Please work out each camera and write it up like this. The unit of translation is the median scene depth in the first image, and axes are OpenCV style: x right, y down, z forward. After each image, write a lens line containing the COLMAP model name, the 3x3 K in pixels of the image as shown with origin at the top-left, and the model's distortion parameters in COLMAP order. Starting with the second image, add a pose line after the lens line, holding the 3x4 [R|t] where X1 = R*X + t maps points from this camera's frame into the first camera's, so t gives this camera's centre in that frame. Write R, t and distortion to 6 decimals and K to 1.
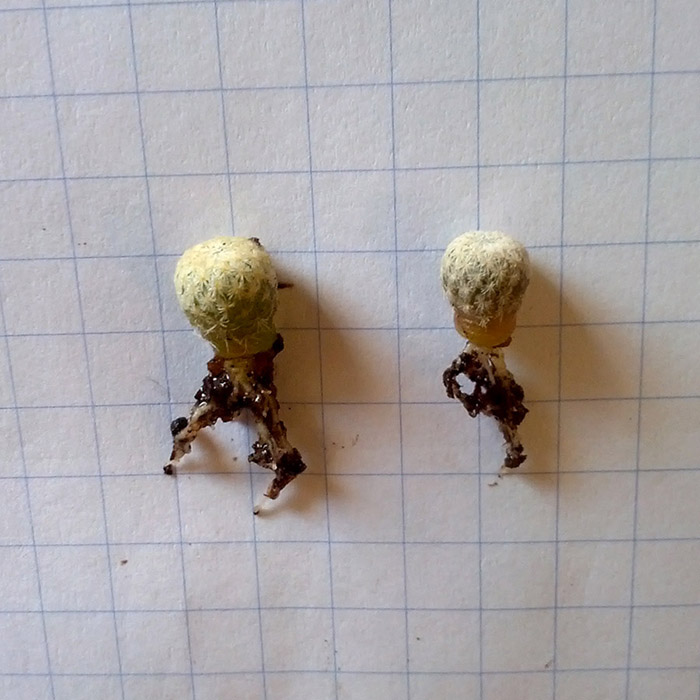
lens RADIAL K [[1345.1, 0, 318.6], [0, 1345.1, 347.3], [0, 0, 1]] dist [0.025740, 0.000000]
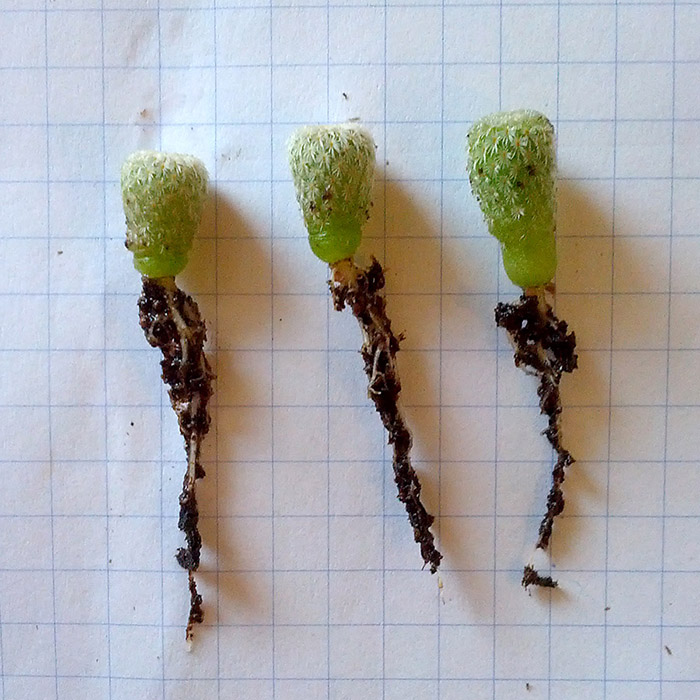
lens RADIAL K [[1345.1, 0, 345.1], [0, 1345.1, 351.4], [0, 0, 1]] dist [0.025740, 0.000000]
pose [[0.998654, 0.042434, 0.029836, 0.101361], [-0.031471, 0.952853, -0.301797, 0.657878], [-0.041236, 0.300452, 0.952905, -0.243278]]
